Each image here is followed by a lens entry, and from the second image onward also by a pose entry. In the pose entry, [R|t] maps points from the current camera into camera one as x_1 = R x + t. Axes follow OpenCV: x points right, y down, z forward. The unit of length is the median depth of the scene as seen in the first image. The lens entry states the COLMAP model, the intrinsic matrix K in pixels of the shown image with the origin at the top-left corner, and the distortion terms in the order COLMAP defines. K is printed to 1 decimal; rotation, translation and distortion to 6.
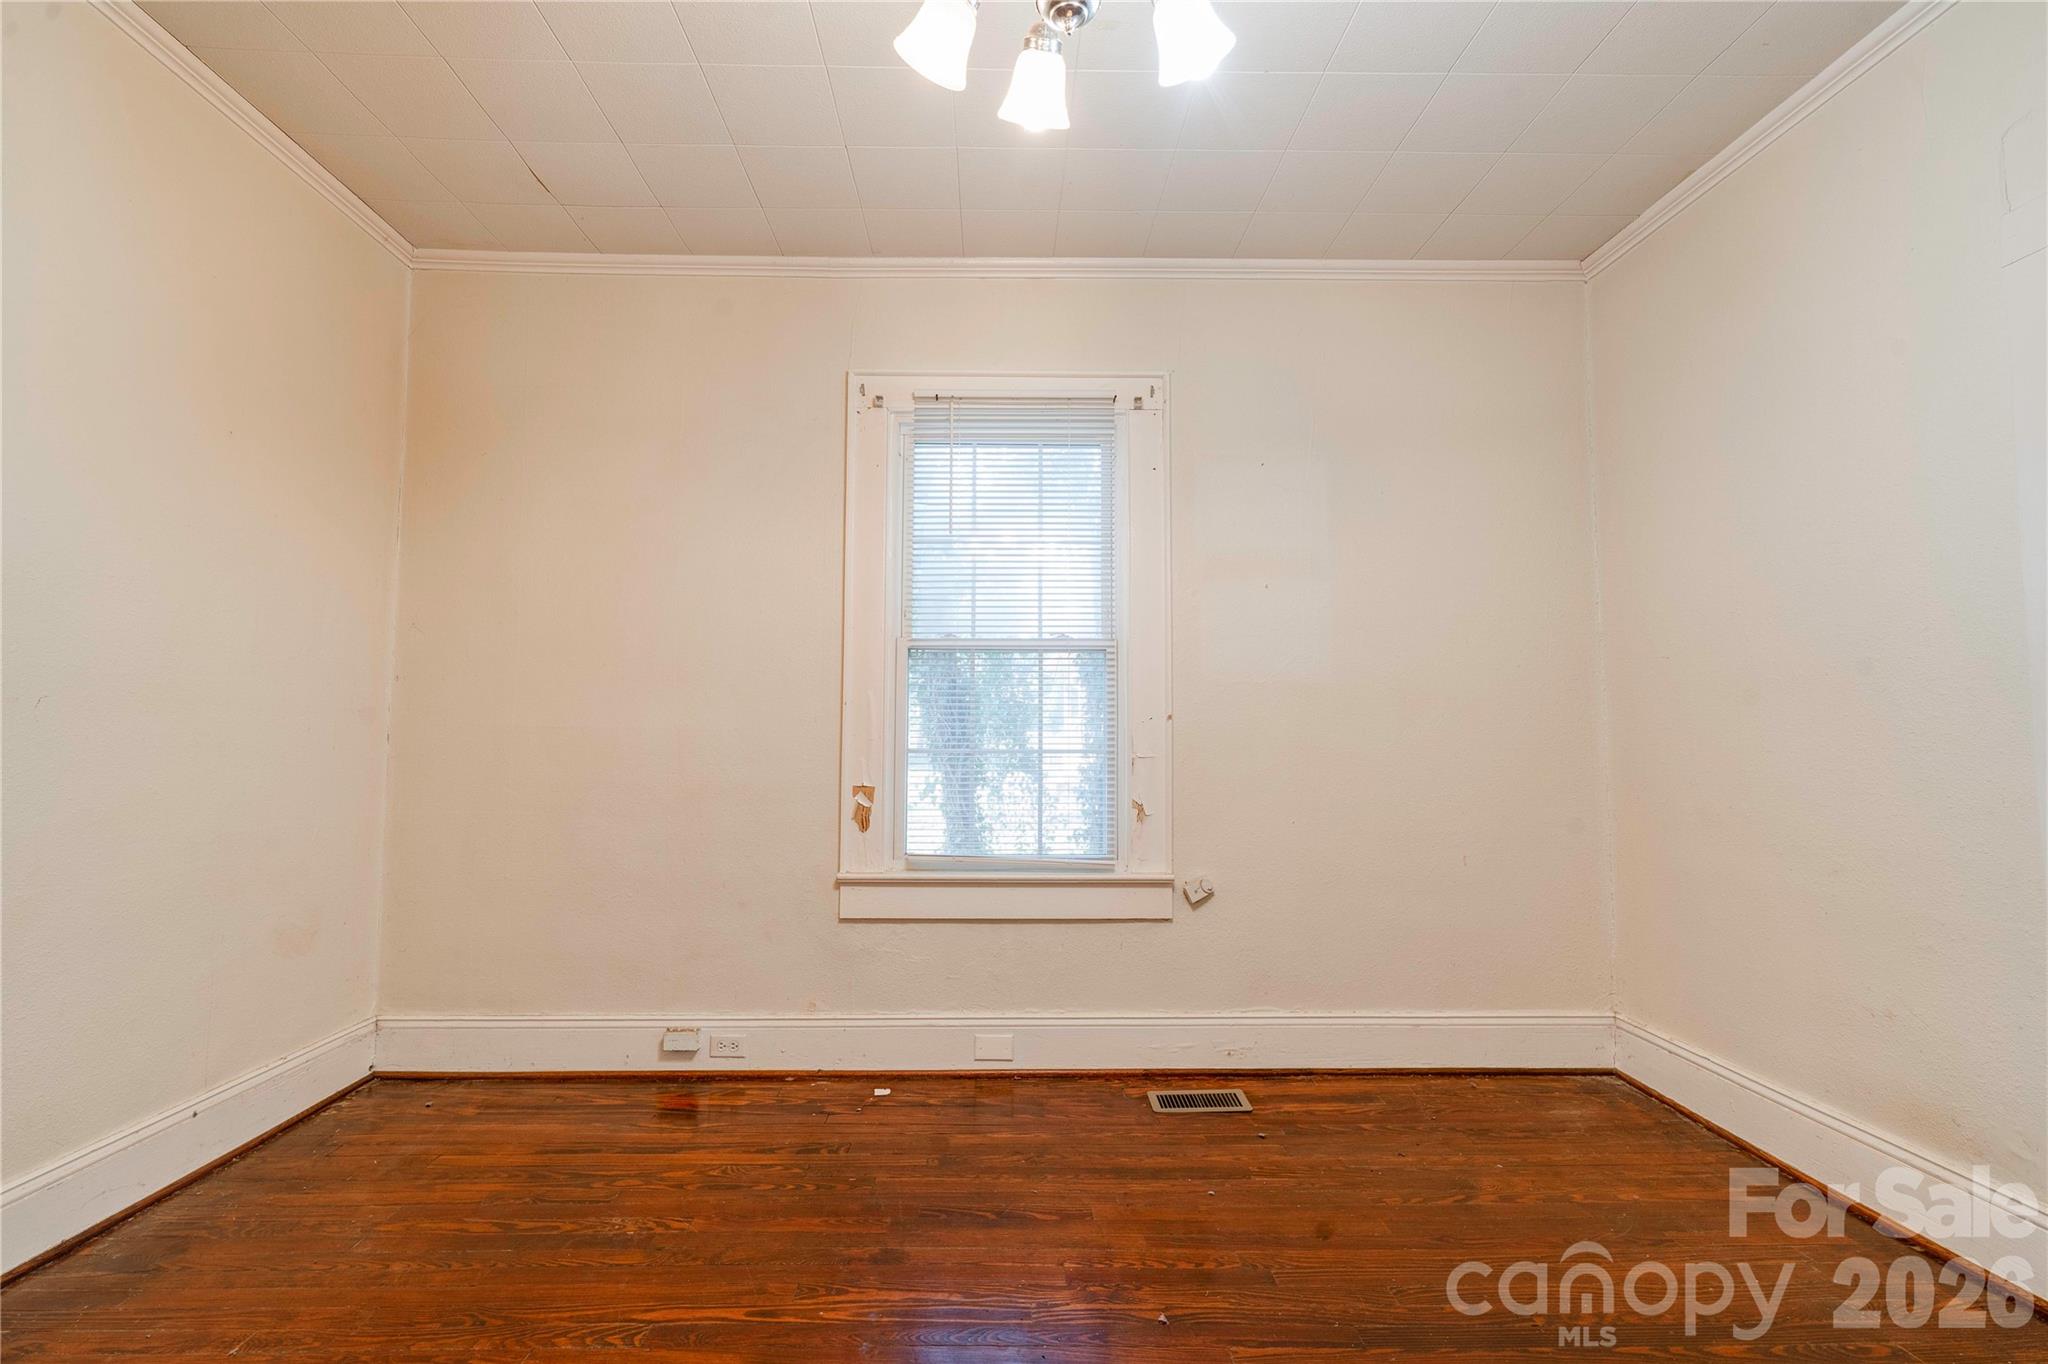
lens RADIAL K [[924.1, 0, 1006.7], [0, 924.1, 681.8], [0, 0, 1]] dist [0.003328, 0.000562]
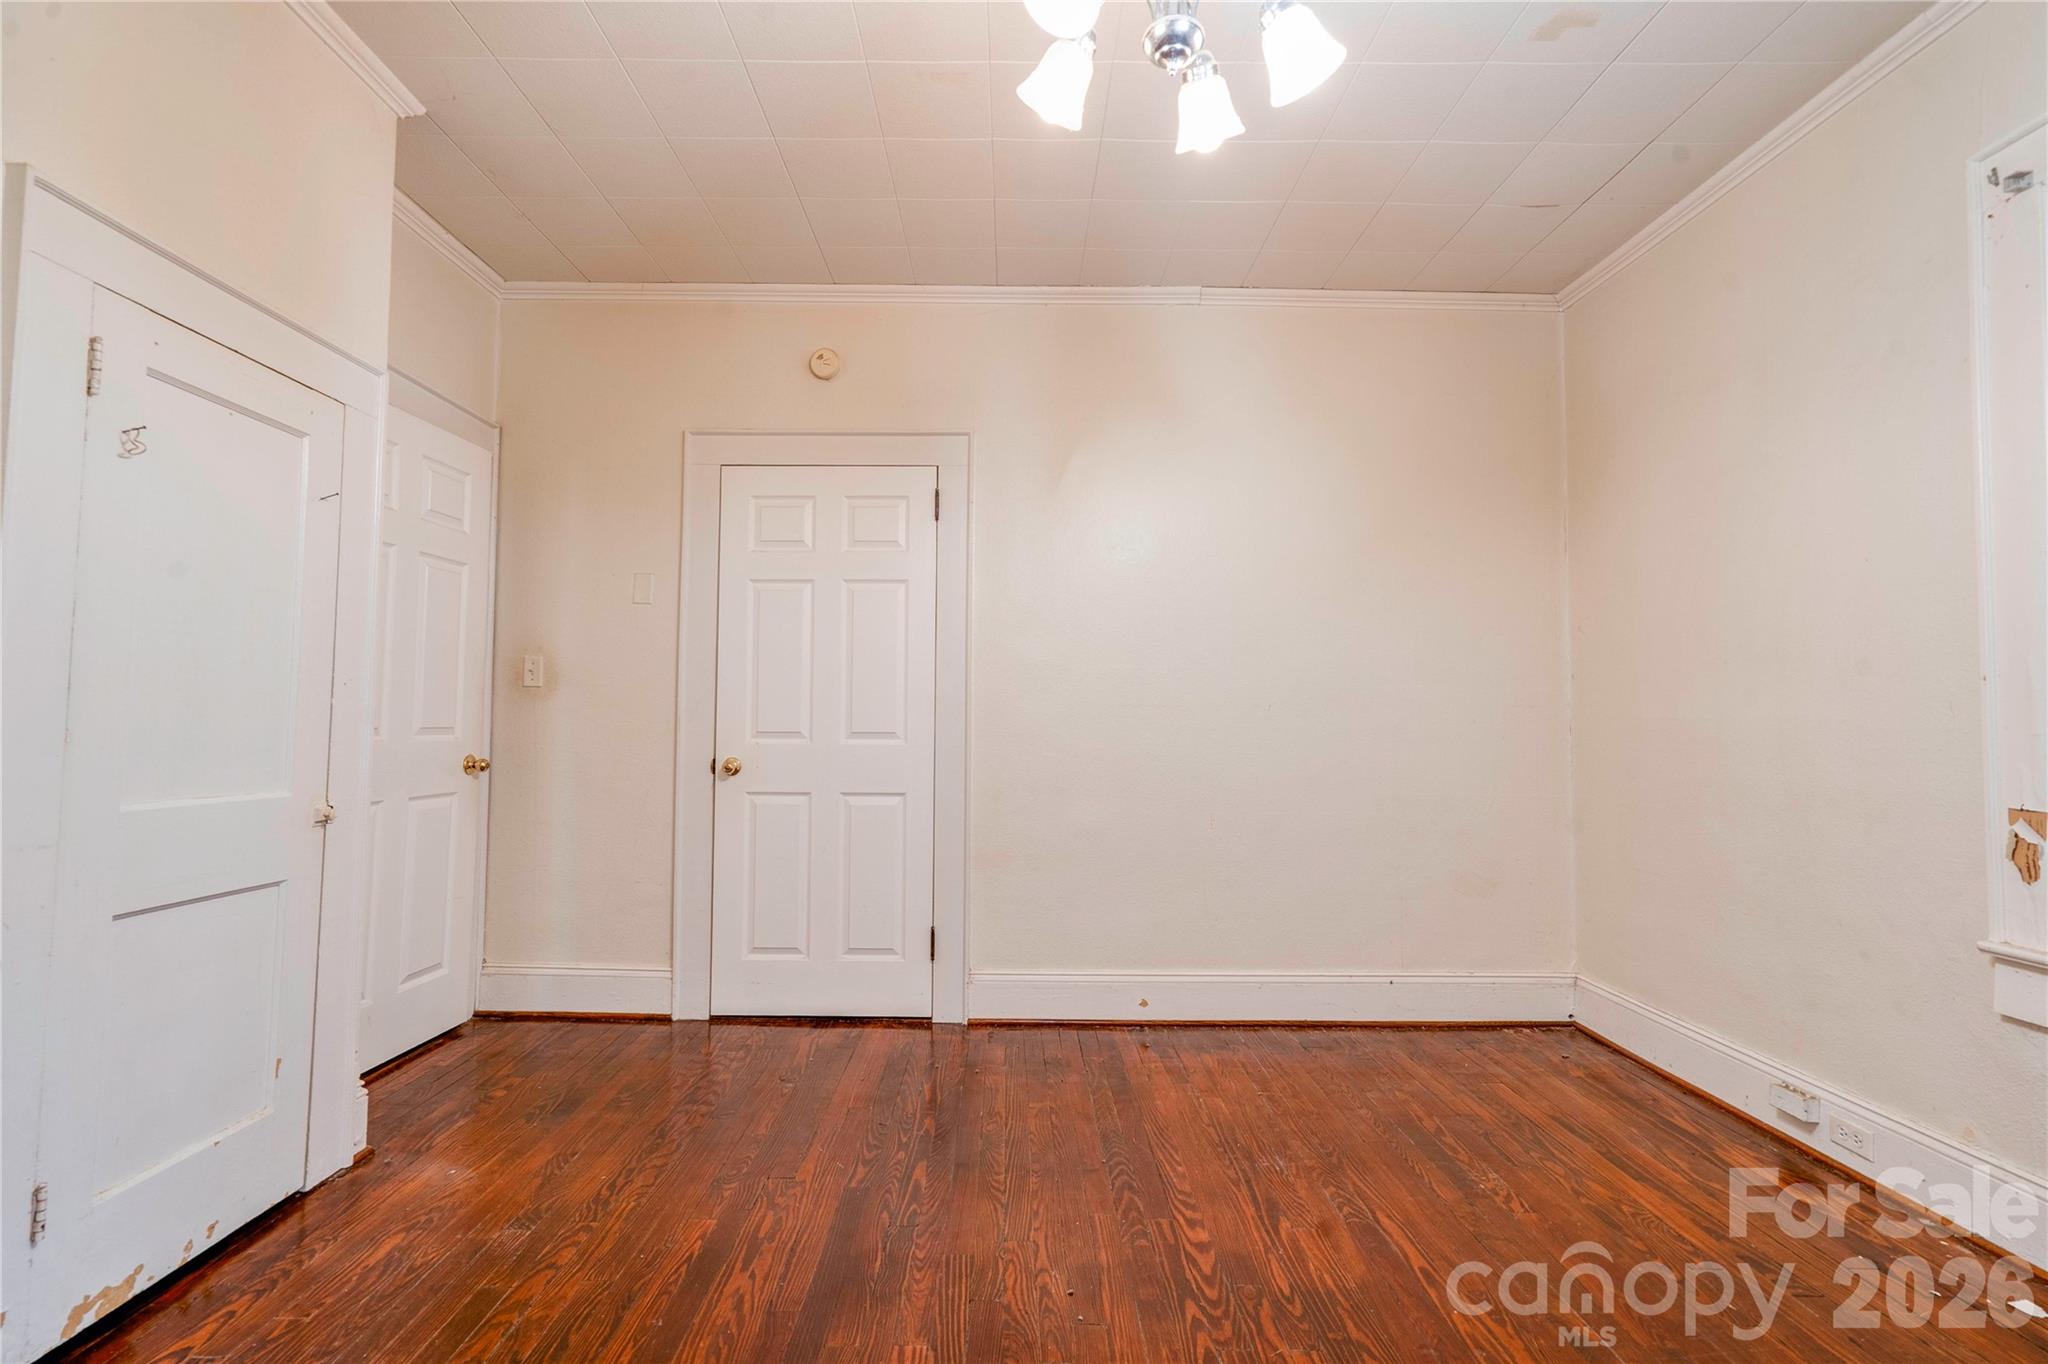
lens RADIAL K [[924.1, 0, 1006.7], [0, 924.1, 681.8], [0, 0, 1]] dist [0.003328, 0.000562]
pose [[-0.022934, -0.048899, -0.998540, 0.510760], [0.056477, 0.997145, -0.050128, 0.022052], [0.998140, -0.057544, -0.020106, 0.358933]]
